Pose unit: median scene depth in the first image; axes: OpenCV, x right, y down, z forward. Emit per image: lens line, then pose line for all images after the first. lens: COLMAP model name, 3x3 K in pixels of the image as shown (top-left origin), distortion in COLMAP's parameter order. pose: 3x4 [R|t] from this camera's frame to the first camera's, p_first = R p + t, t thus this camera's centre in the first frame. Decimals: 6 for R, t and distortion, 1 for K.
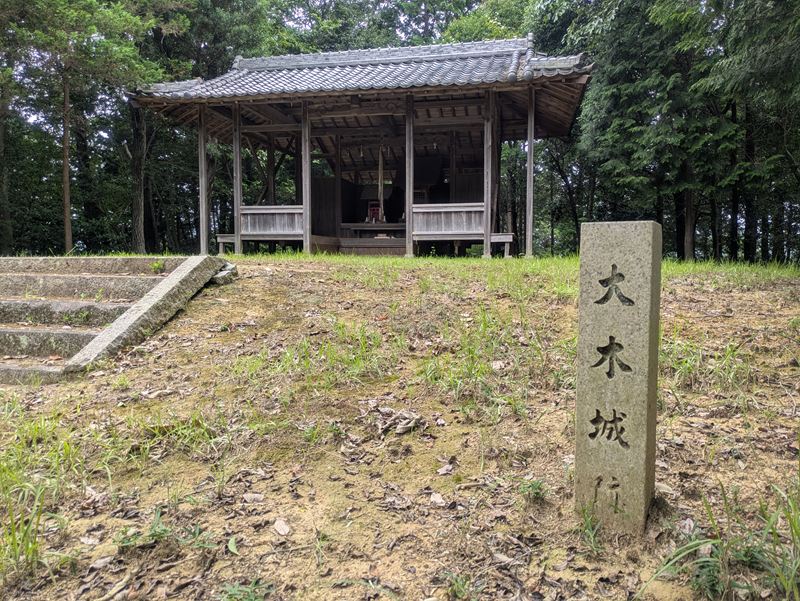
lens RADIAL K [[579.1, 0, 399.1], [0, 579.1, 278.5], [0, 0, 1]] dist [0.003882, 0.001326]
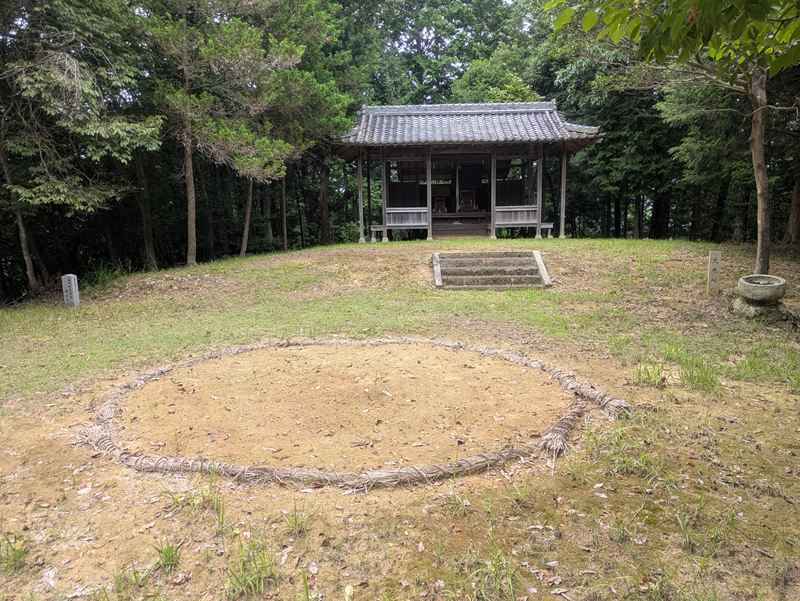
lens RADIAL K [[582.8, 0, 400.0], [0, 582.8, 300.5], [0, 0, 1]] dist [-0.000864, -0.000166]
pose [[0.982286, -0.047599, 0.181244, -0.553715], [0.028545, 0.993922, 0.106319, -0.042720], [-0.185204, -0.099262, 0.977674, -0.622196]]
